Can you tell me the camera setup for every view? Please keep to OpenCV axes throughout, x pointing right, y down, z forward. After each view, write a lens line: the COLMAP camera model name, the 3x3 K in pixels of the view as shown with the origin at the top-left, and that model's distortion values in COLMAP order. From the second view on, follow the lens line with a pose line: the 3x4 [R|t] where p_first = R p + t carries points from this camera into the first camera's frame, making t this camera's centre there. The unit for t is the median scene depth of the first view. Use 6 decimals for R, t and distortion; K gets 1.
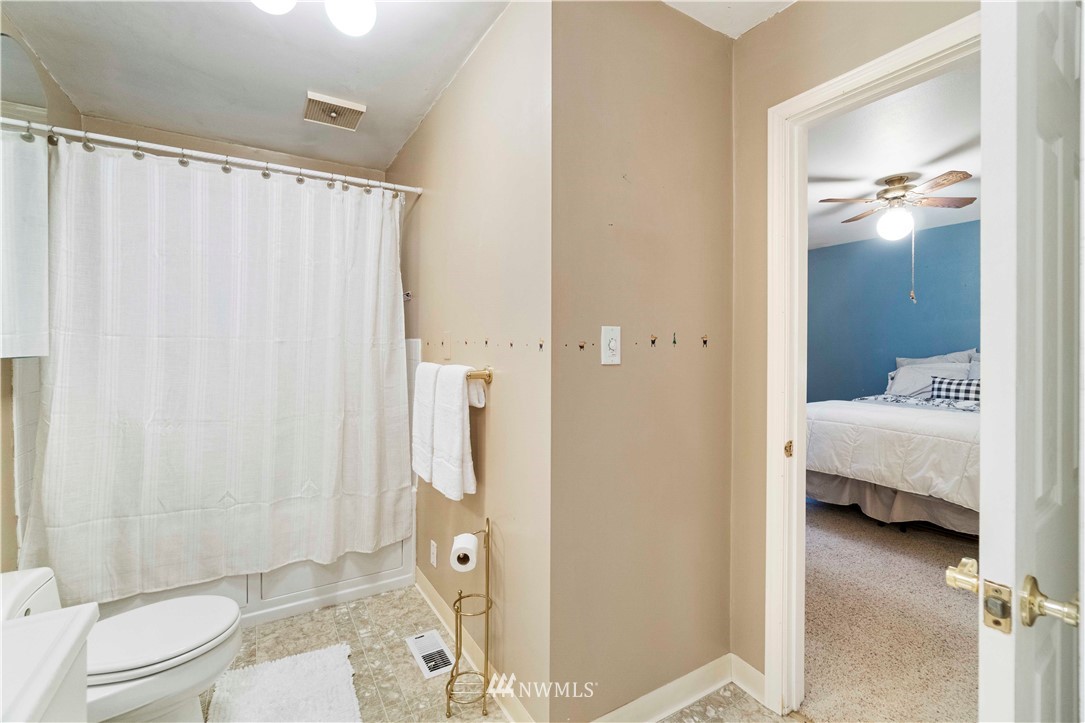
lens RADIAL K [[473.4, 0, 544.7], [0, 473.4, 353.1], [0, 0, 1]] dist [-0.003344, 0.000426]
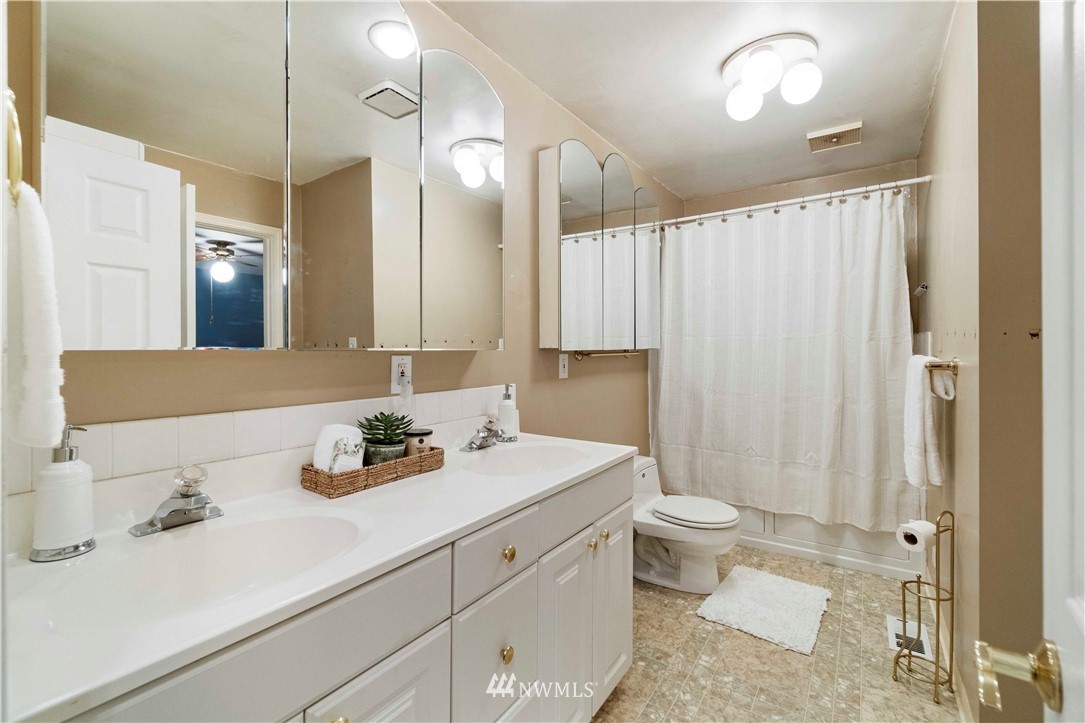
lens RADIAL K [[473.4, 0, 540.7], [0, 473.4, 353.8], [0, 0, 1]] dist [-0.003344, 0.000426]
pose [[0.415984, 0.007372, -0.909342, 0.328801], [-0.002575, 0.999973, 0.006929, 0.012690], [0.909368, -0.000540, 0.415991, -0.141591]]
